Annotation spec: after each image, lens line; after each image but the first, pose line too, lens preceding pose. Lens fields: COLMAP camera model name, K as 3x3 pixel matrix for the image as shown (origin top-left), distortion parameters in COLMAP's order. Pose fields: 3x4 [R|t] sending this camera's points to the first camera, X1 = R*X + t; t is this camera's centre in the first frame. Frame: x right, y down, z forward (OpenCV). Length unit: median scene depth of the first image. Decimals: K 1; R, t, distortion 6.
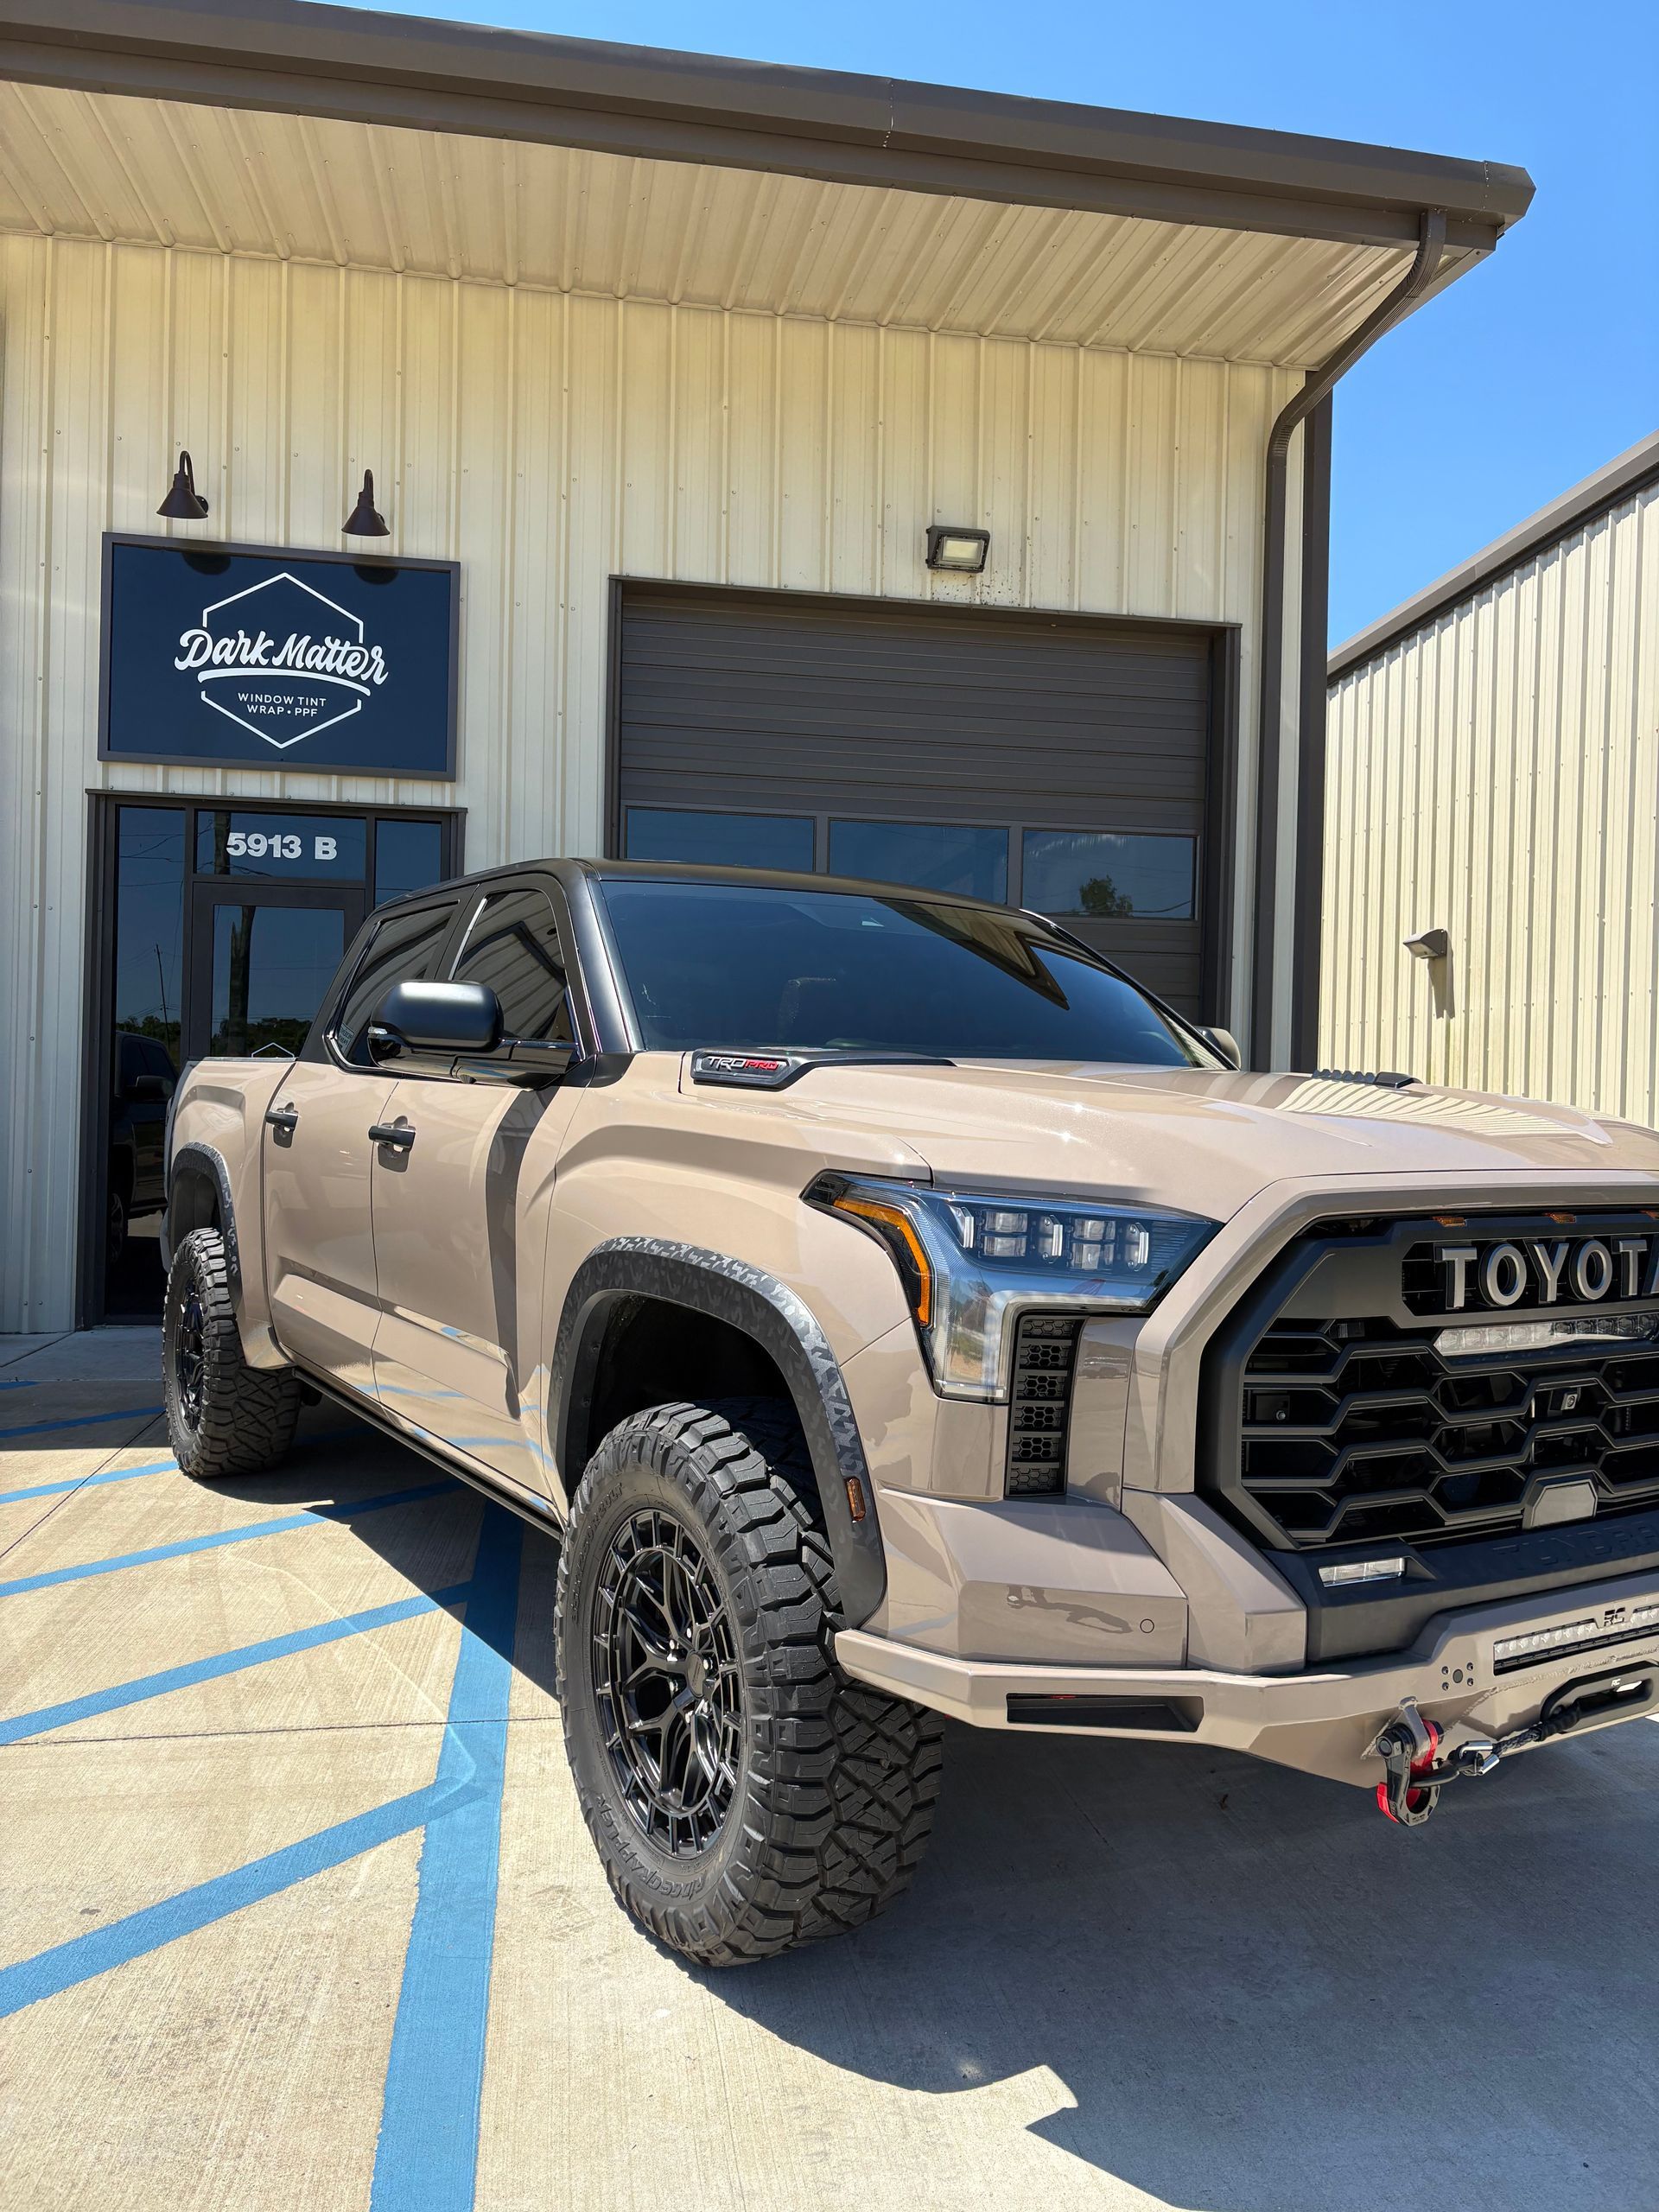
lens RADIAL K [[1796.4, 0, 837.1], [0, 1796.4, 1144.8], [0, 0, 1]] dist [0.004258, 0.060398]
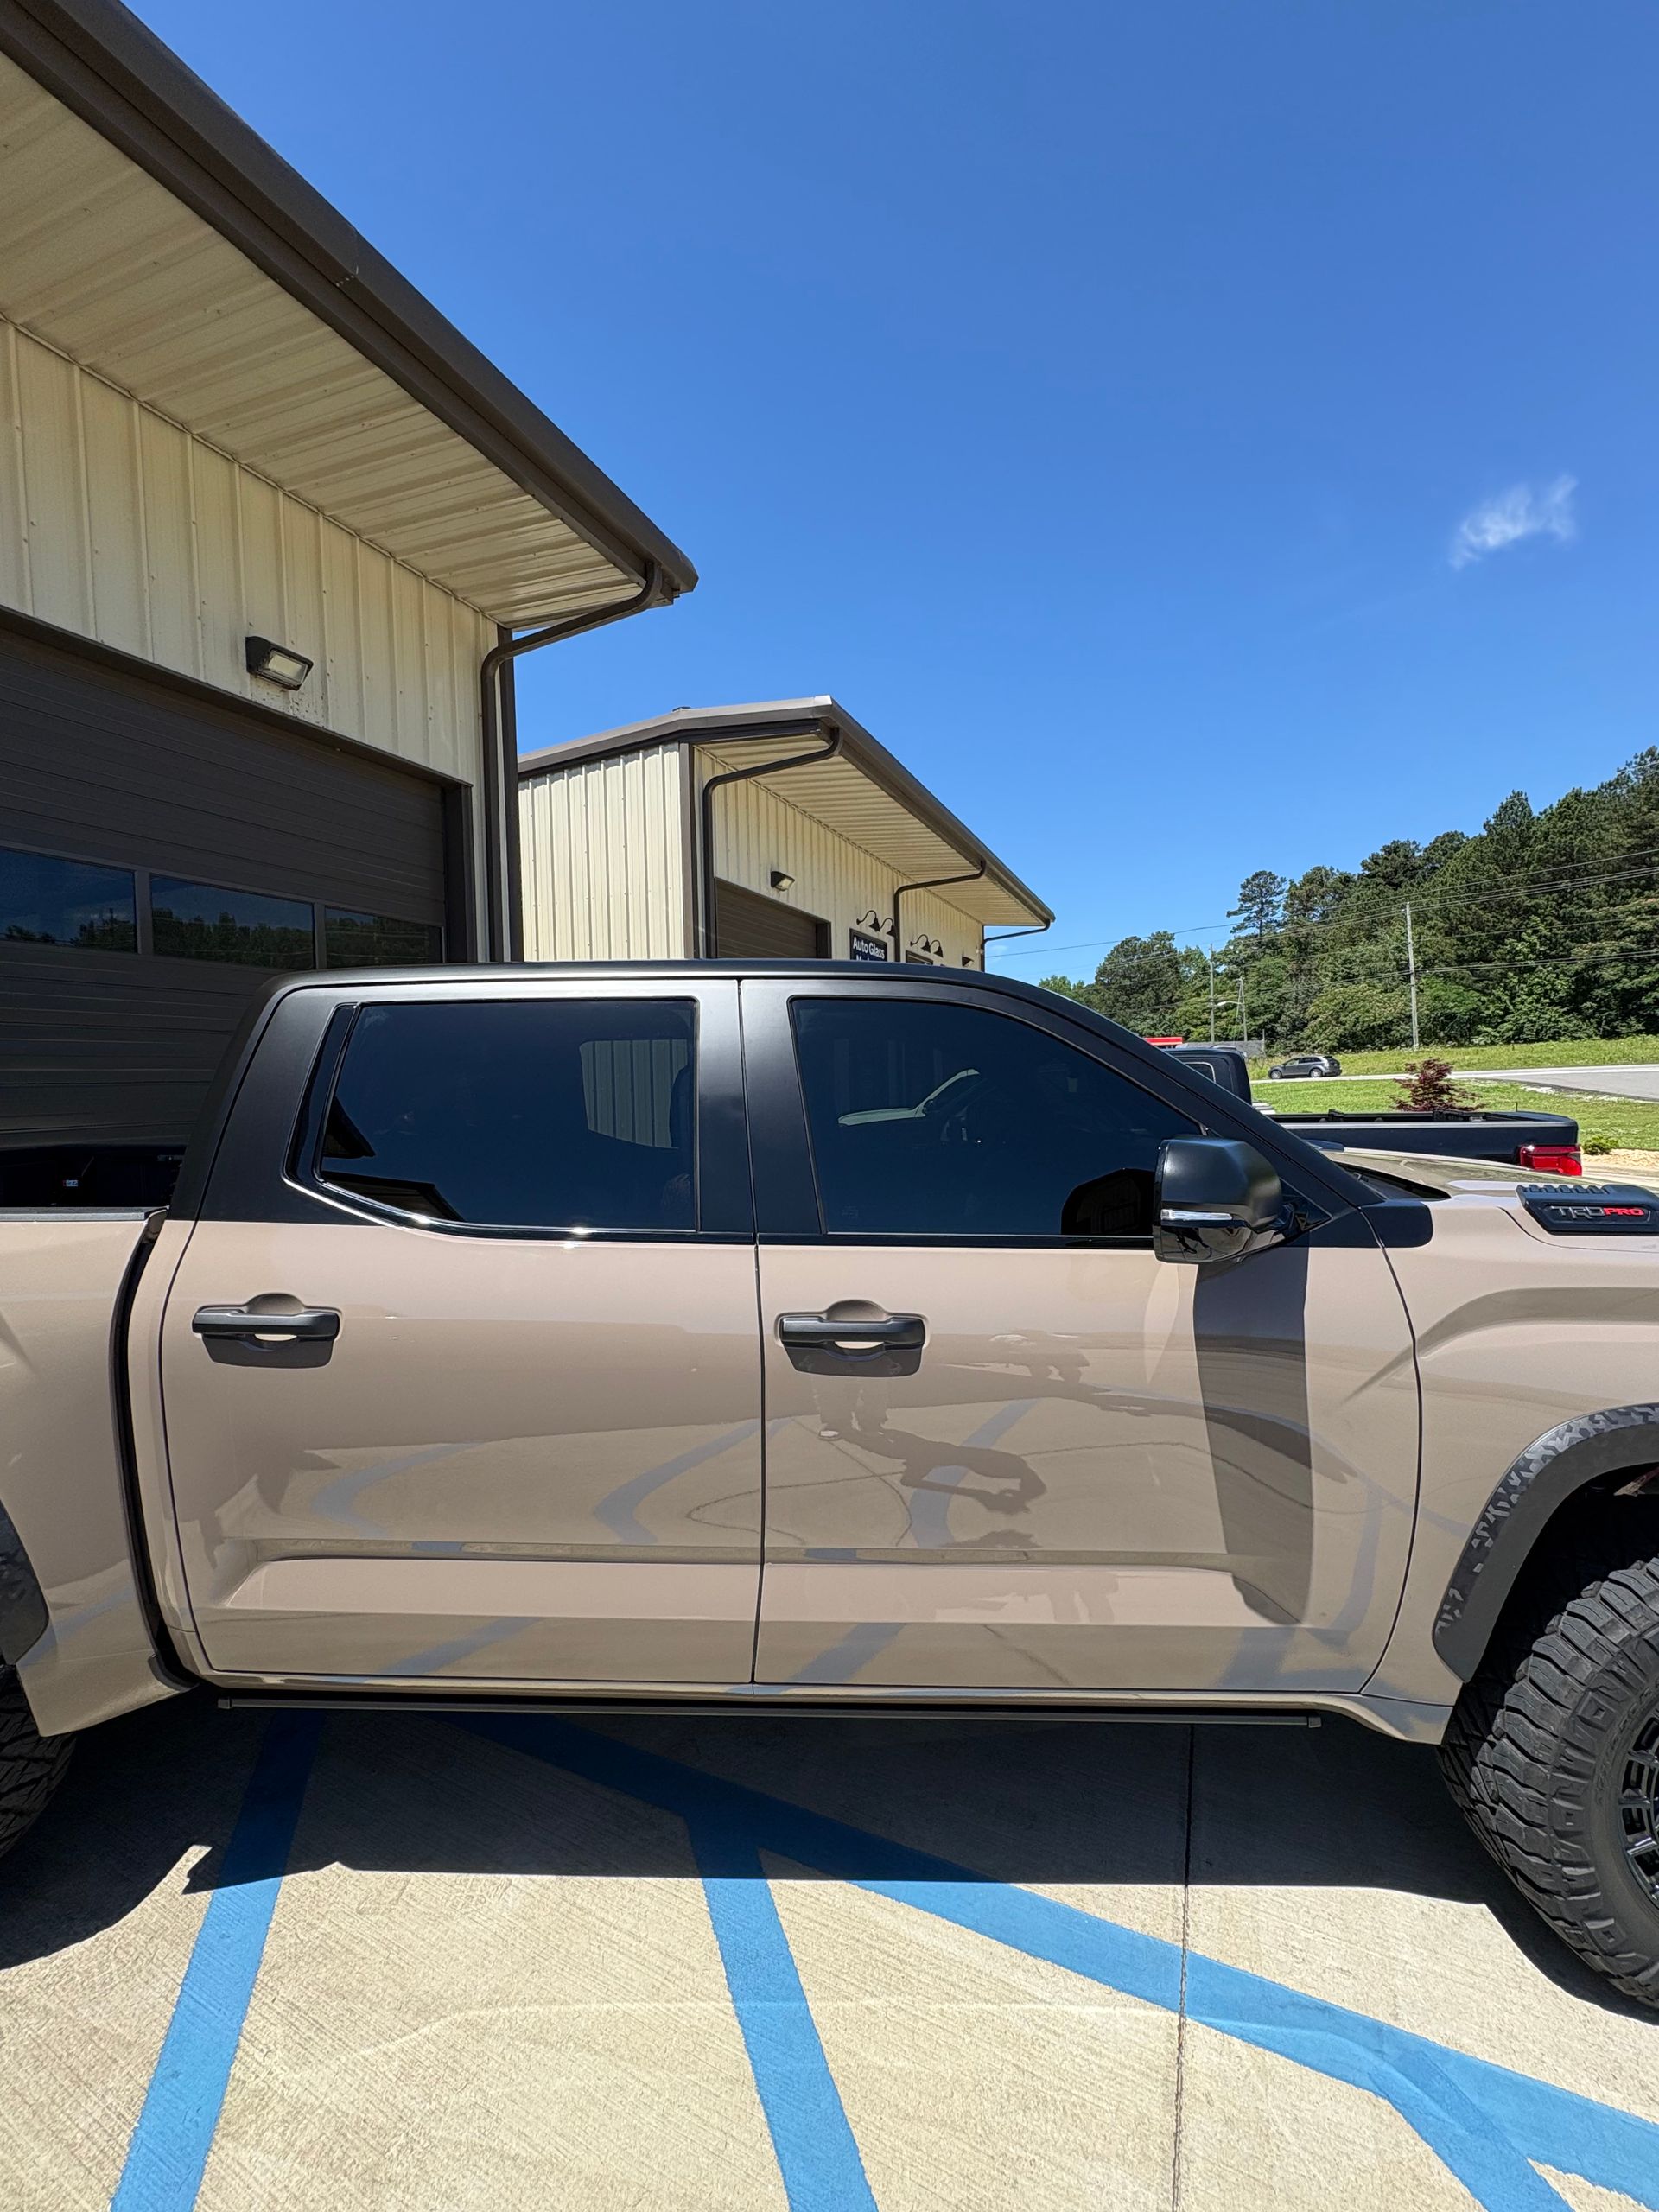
lens RADIAL K [[877.6, 0, 821.7], [0, 877.6, 1105.0], [0, 0, 1]] dist [0.001125, -0.000007]
pose [[0.562261, -0.058795, 0.824867, -0.237166], [0.028087, 0.998252, 0.052008, -0.064648], [-0.826483, -0.006074, 0.562929, 0.395192]]
